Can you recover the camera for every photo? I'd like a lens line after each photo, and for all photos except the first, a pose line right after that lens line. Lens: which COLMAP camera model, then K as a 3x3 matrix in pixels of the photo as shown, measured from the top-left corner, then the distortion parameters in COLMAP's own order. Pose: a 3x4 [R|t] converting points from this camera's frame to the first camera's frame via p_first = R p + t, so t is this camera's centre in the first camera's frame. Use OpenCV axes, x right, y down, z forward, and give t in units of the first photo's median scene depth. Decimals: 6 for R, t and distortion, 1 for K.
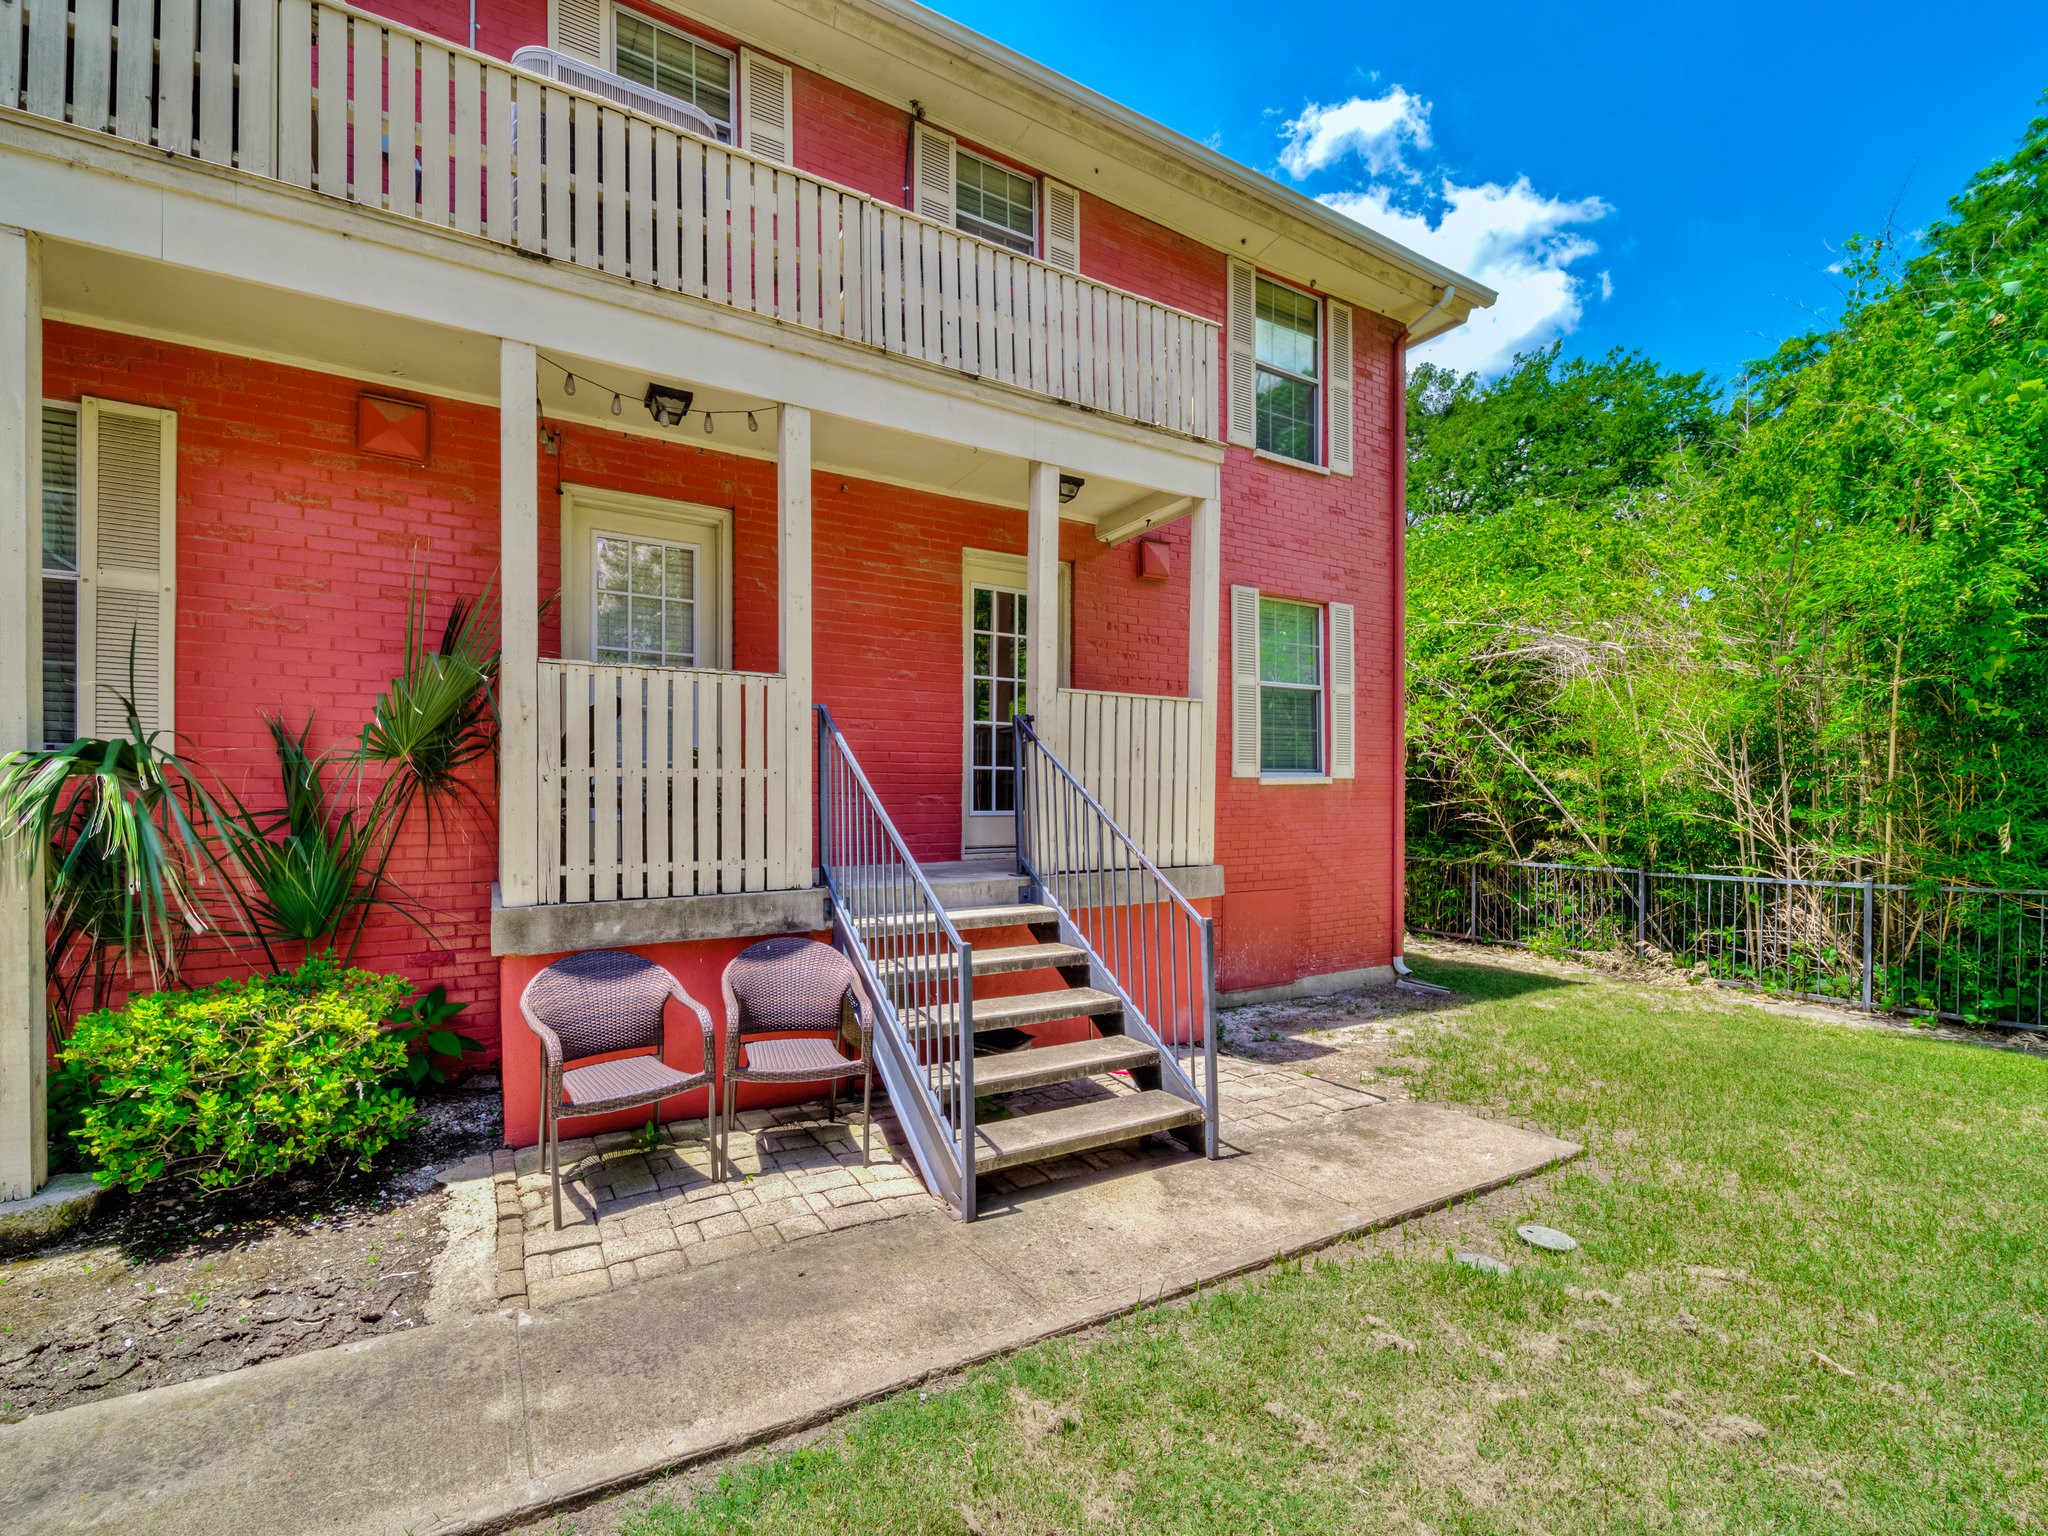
lens RADIAL K [[896.7, 0, 1019.1], [0, 896.7, 802.7], [0, 0, 1]] dist [0.020286, 0.000095]
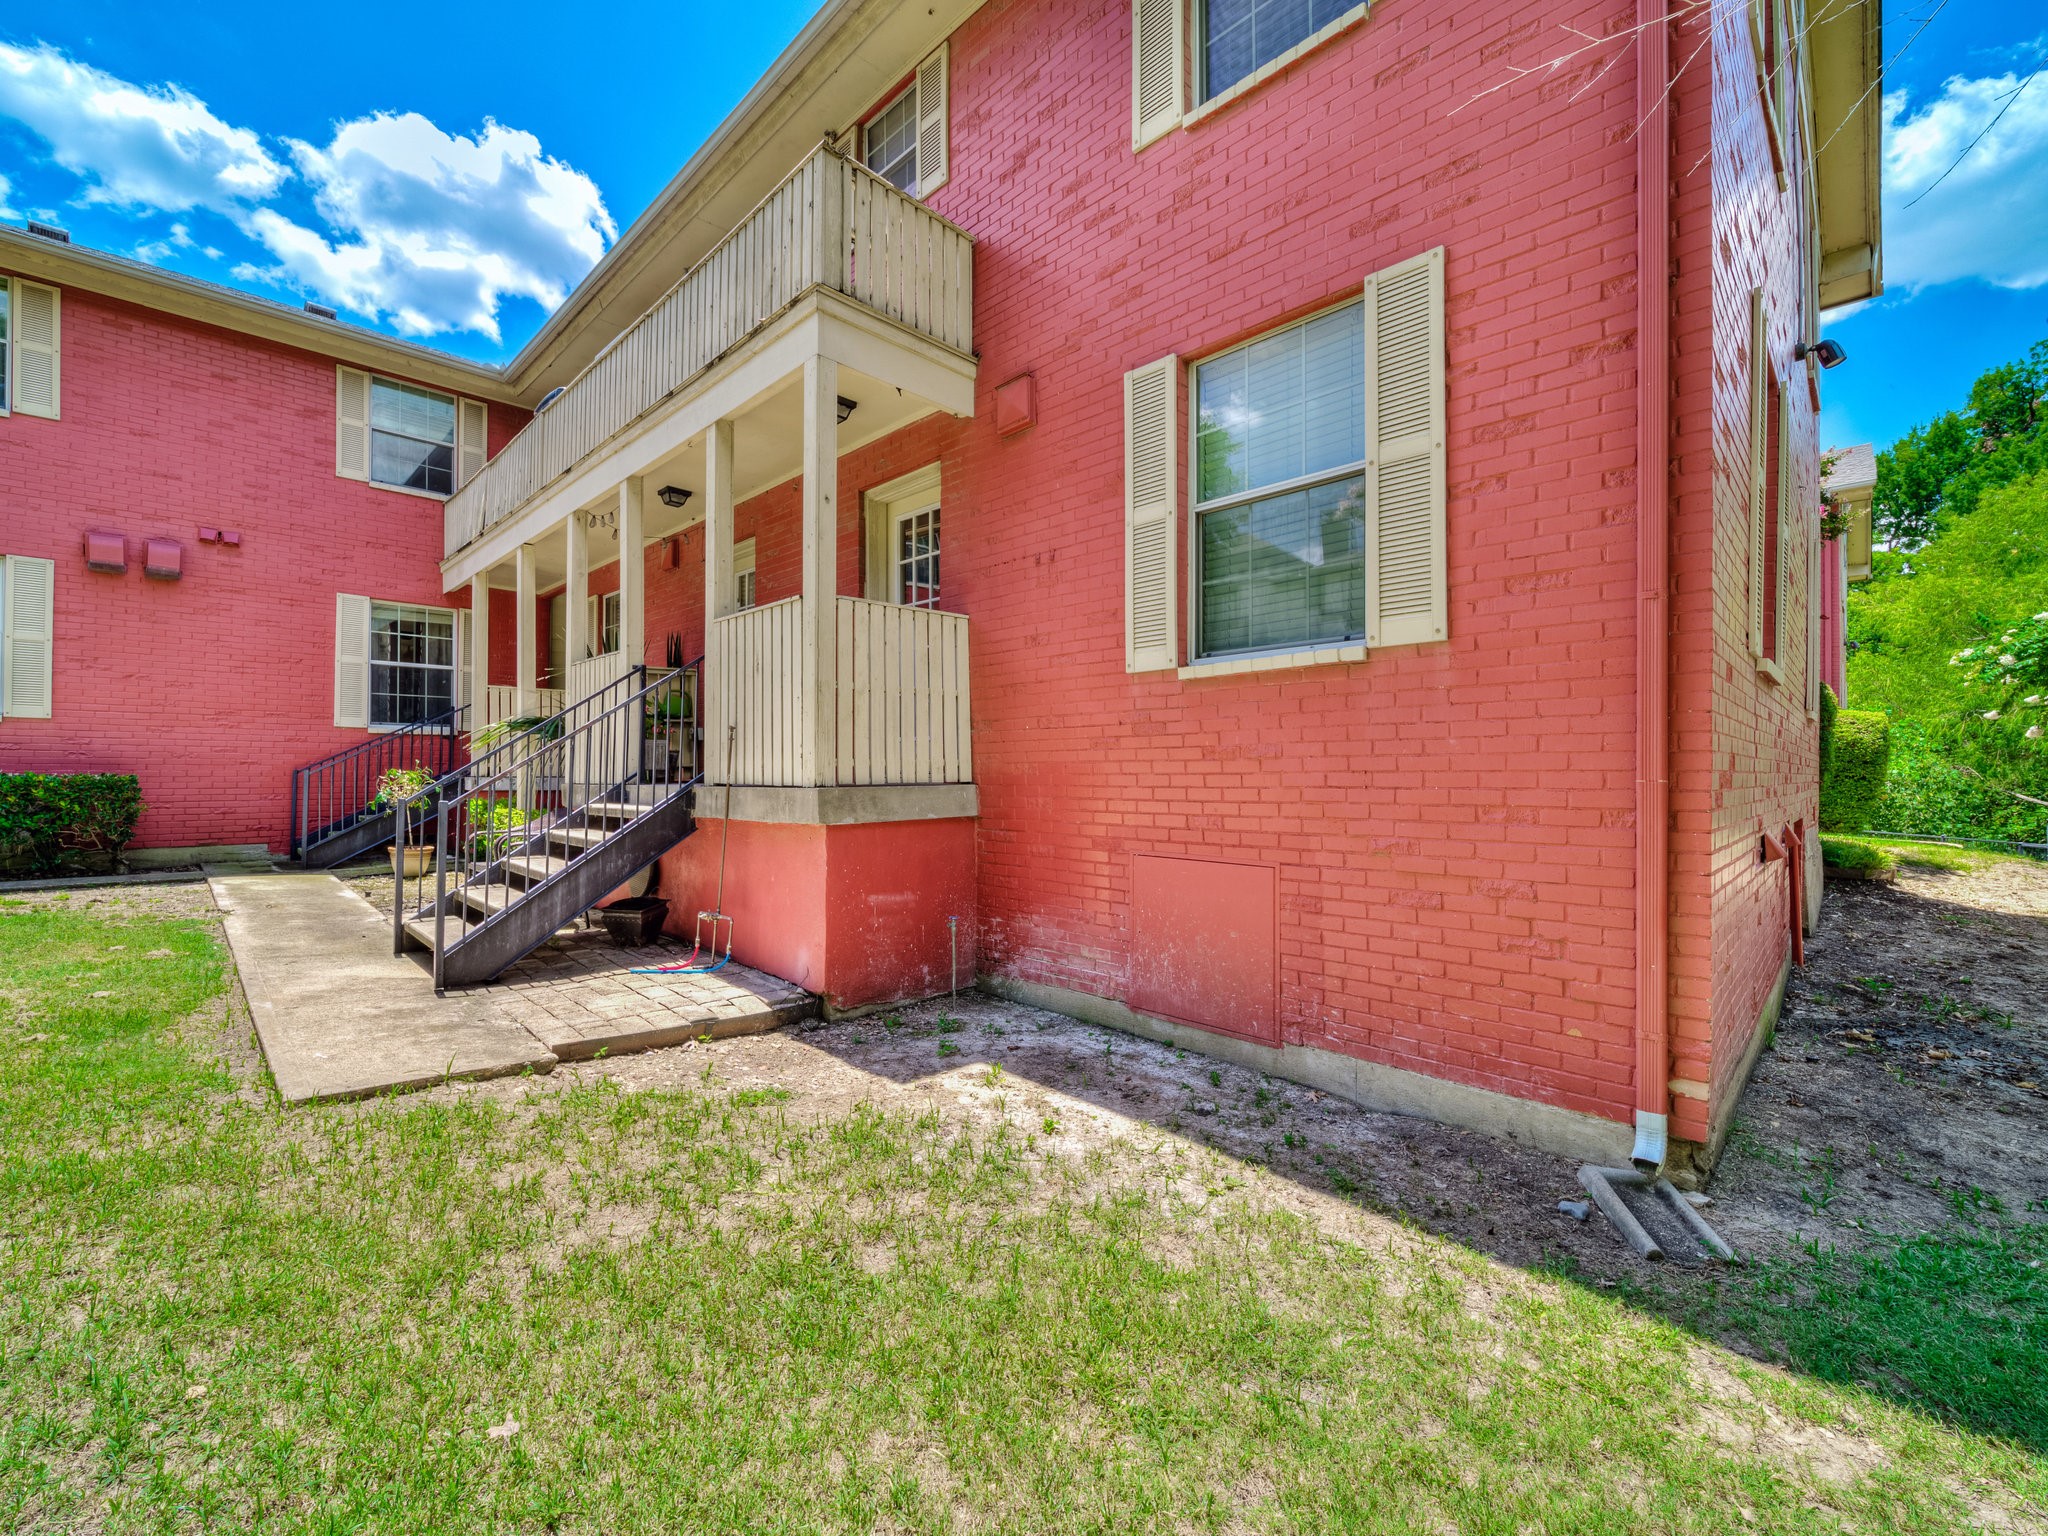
lens RADIAL K [[840.3, 0, 930.9], [0, 840.3, 765.7], [0, 0, 1]] dist [0.000579, 0.000037]
pose [[0.193791, 0.000082, -0.981043, 1.097011], [0.003569, 0.999993, 0.000788, 0.050375], [0.981036, -0.003655, 0.193789, 1.033819]]
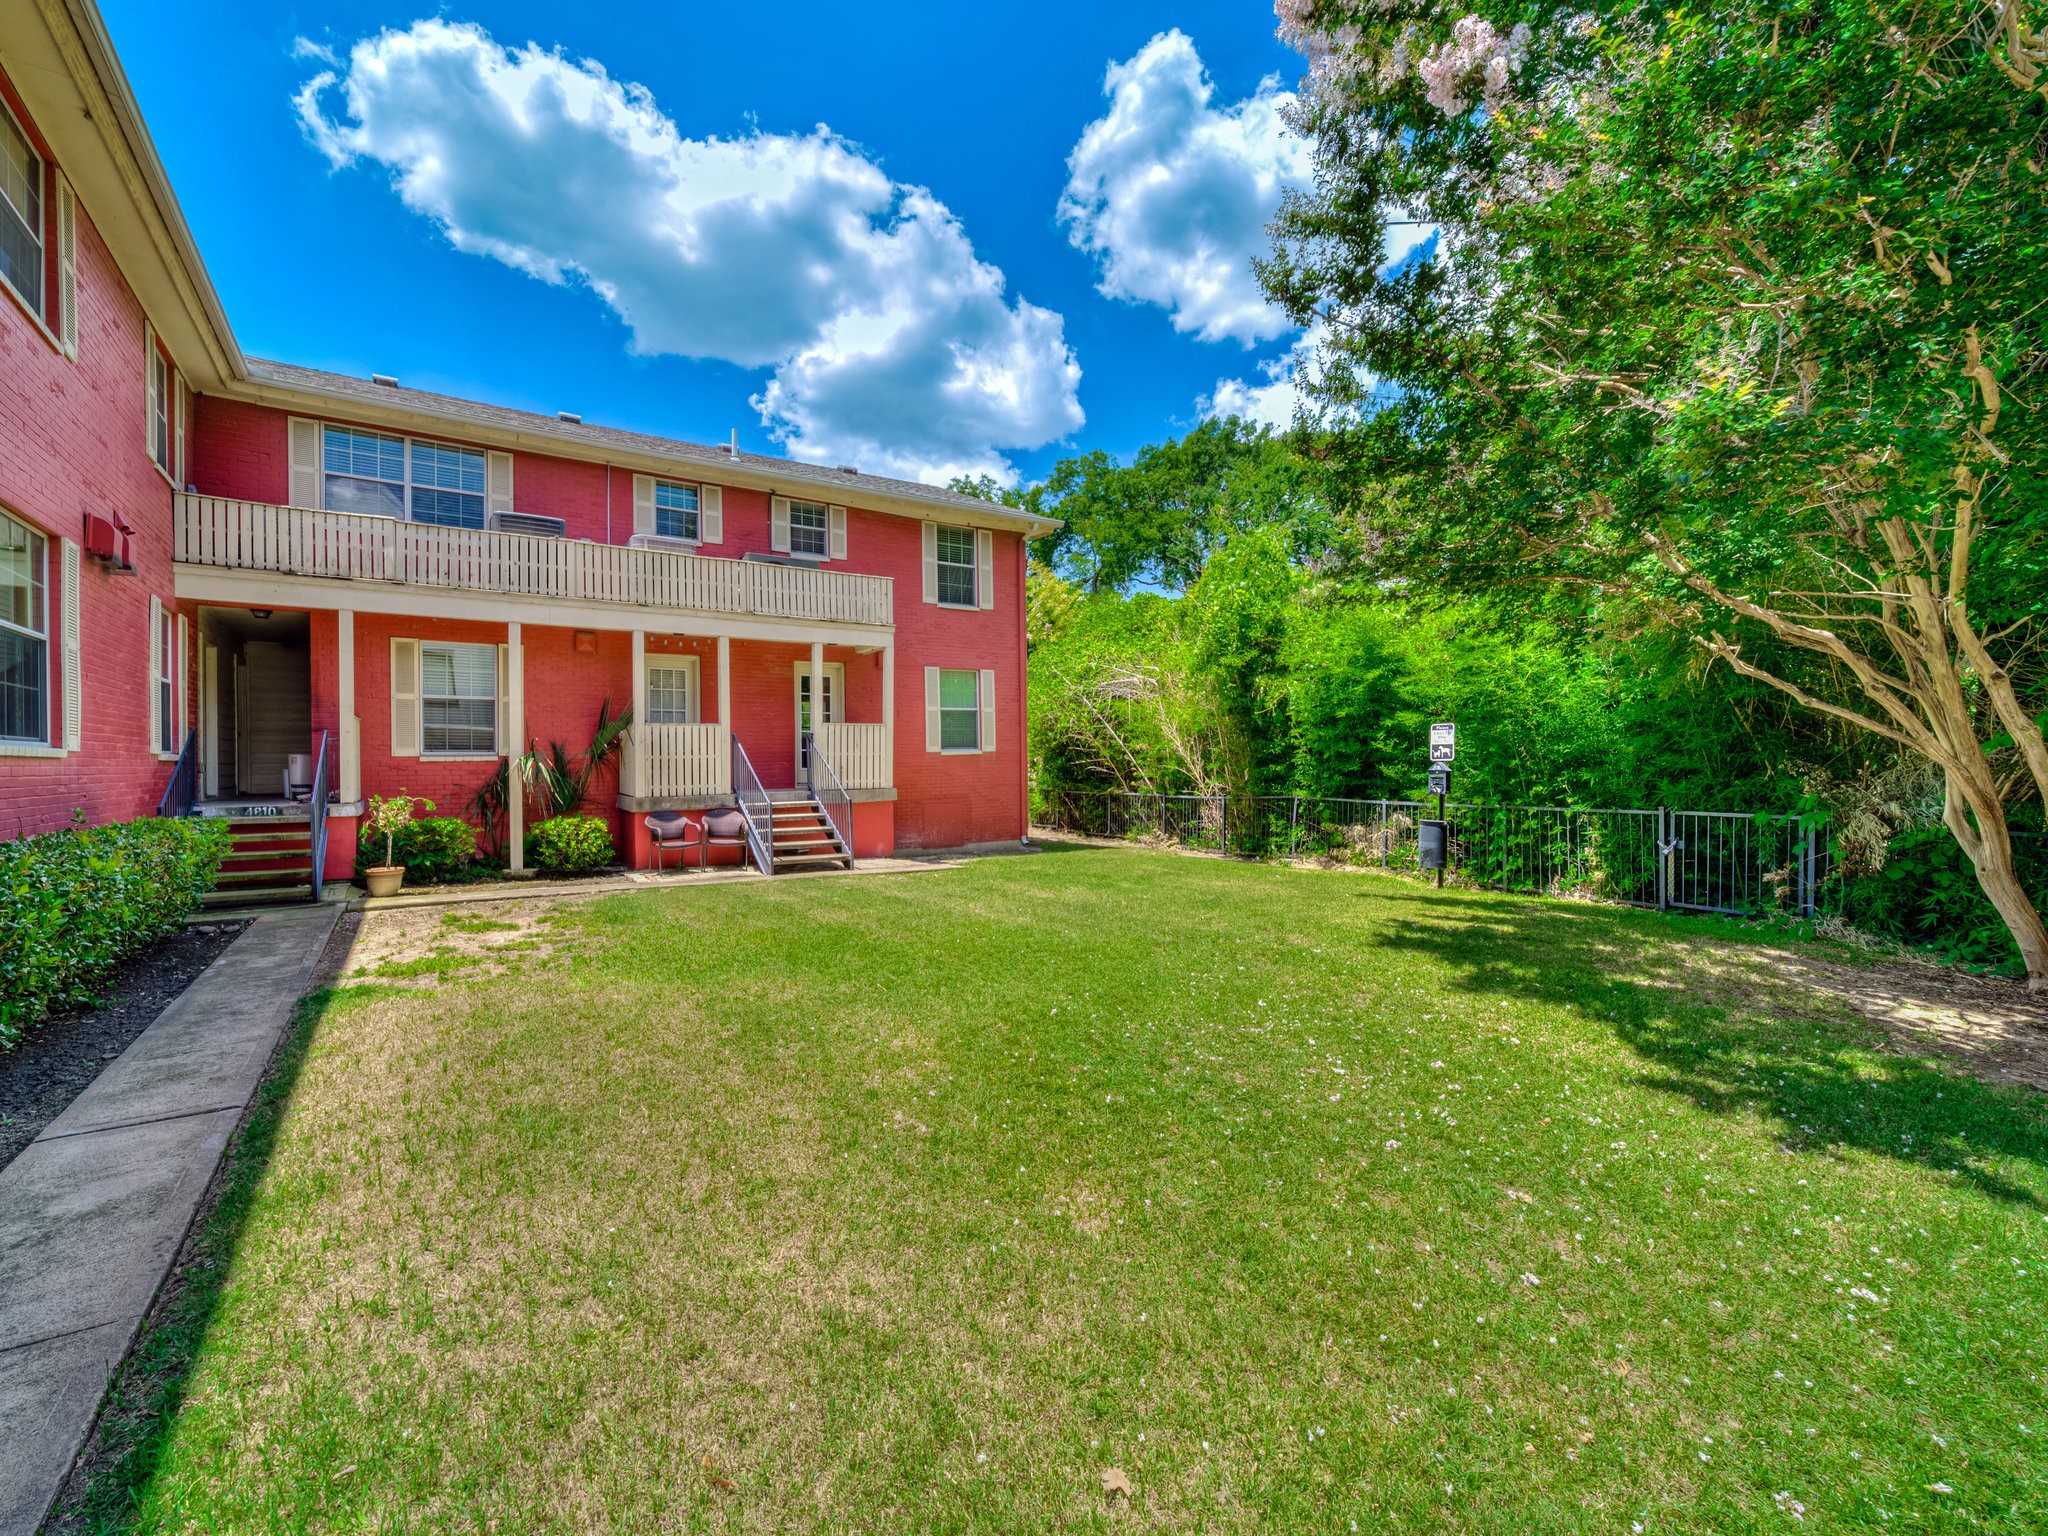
lens RADIAL K [[878.8, 0, 1024.0], [0, 878.8, 768.0], [0, 0, 1]] dist [0.000059, 0.000006]
pose [[0.997530, -0.009779, 0.069560, 0.451386], [0.009071, 0.999904, 0.010494, -0.012409], [-0.069656, -0.009837, 0.997523, -1.657070]]
